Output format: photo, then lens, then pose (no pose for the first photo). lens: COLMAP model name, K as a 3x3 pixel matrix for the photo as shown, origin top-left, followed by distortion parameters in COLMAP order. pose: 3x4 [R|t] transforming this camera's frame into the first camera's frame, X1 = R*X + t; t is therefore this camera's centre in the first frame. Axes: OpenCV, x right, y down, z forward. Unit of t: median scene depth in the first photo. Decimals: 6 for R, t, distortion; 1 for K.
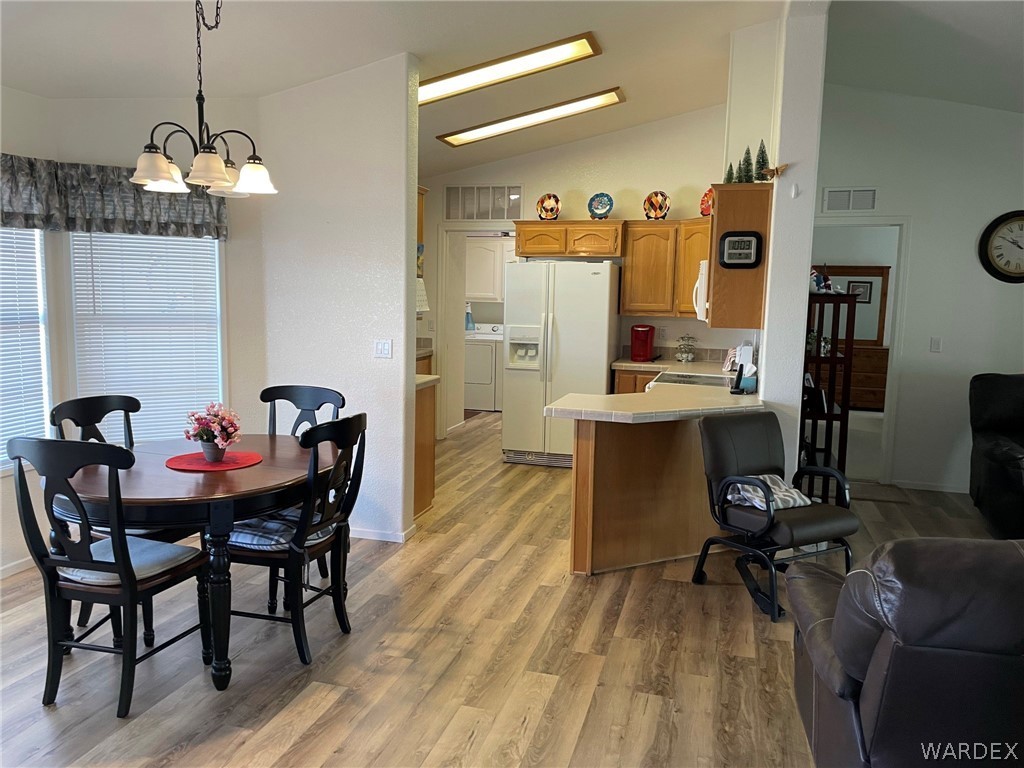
lens RADIAL K [[777.5, 0, 502.4], [0, 777.5, 386.3], [0, 0, 1]] dist [0.120001, -0.189706]
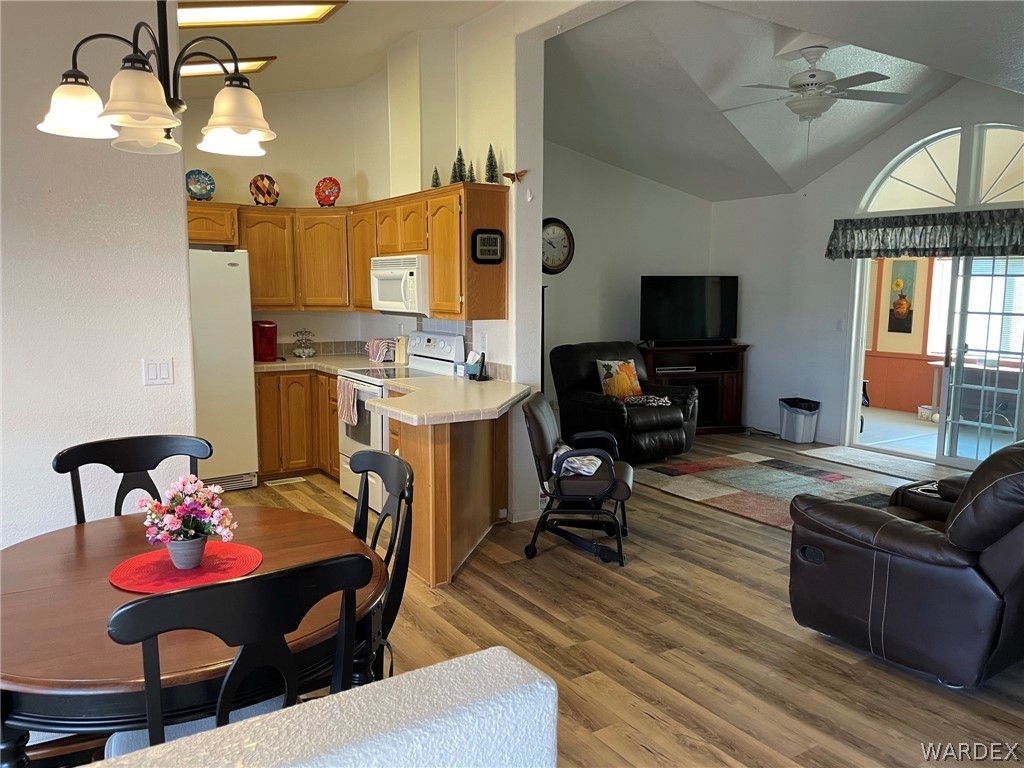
lens RADIAL K [[777.5, 0, 502.4], [0, 777.5, 386.3], [0, 0, 1]] dist [0.120001, -0.189706]
pose [[0.654616, -0.116017, 0.747006, -0.555802], [0.103227, 0.992616, 0.063703, -0.055016], [-0.748880, 0.035410, 0.661759, 0.316654]]
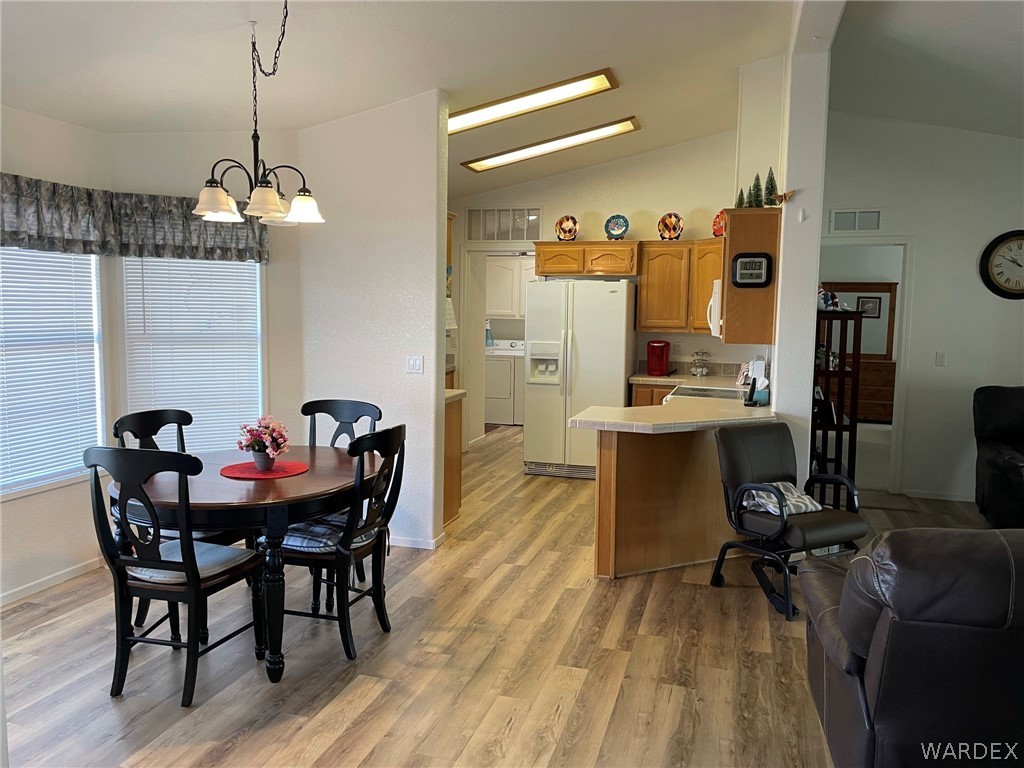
lens RADIAL K [[778.2, 0, 512.9], [0, 778.2, 378.3], [0, 0, 1]] dist [0.118945, -0.193775]
pose [[0.999988, -0.004486, -0.002068, -0.020105], [0.004422, 0.999540, -0.029993, 0.003058], [0.002202, 0.029984, 0.999548, -0.063687]]
